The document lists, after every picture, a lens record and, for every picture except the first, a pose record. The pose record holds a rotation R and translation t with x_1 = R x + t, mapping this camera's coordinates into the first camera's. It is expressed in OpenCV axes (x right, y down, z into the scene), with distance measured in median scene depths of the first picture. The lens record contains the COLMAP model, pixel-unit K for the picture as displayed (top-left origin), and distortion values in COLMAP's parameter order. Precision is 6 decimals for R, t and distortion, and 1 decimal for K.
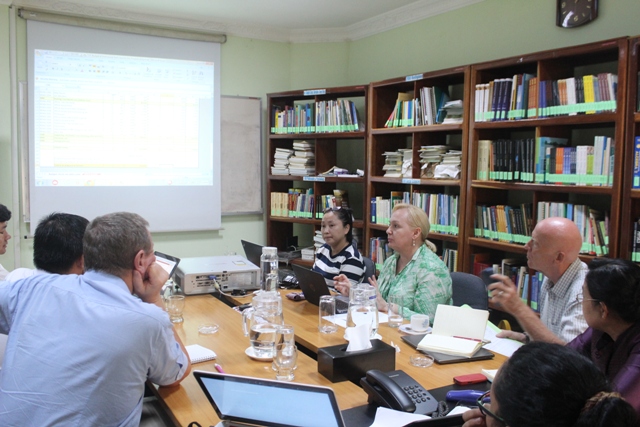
lens RADIAL K [[604.3, 0, 320.0], [0, 604.3, 213.5], [0, 0, 1]] dist [-0.140904, 0.189174]
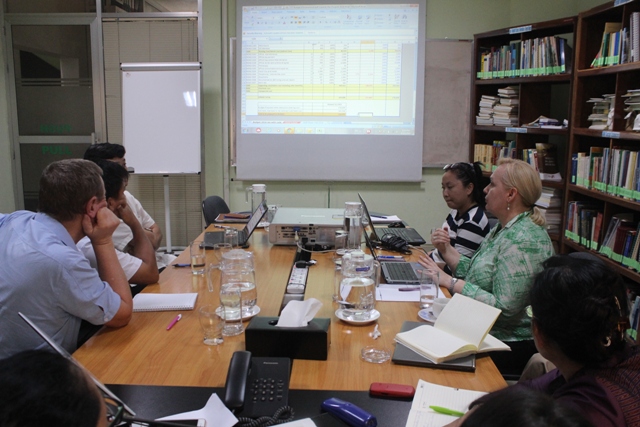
lens RADIAL K [[604.3, 0, 320.0], [0, 604.3, 213.5], [0, 0, 1]] dist [-0.140904, 0.189174]
pose [[0.855565, 0.079391, -0.511572, 0.207940], [-0.036295, 0.994938, 0.093704, -0.007549], [0.516422, -0.061602, 0.854116, 0.108424]]
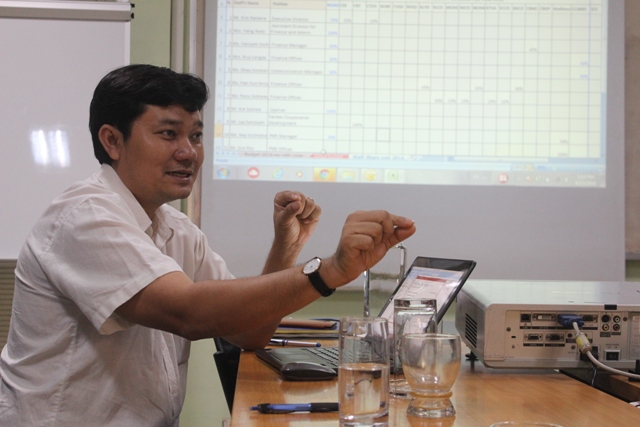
lens RADIAL K [[1113.5, 0, 320.0], [0, 1113.5, 213.5], [0, 0, 1]] dist [0.004468, 0.020755]
pose [[0.902195, -0.014557, -0.431082, -0.023255], [-0.036658, 0.993227, -0.110259, 0.071113], [0.429767, 0.115277, 0.895551, 0.229855]]
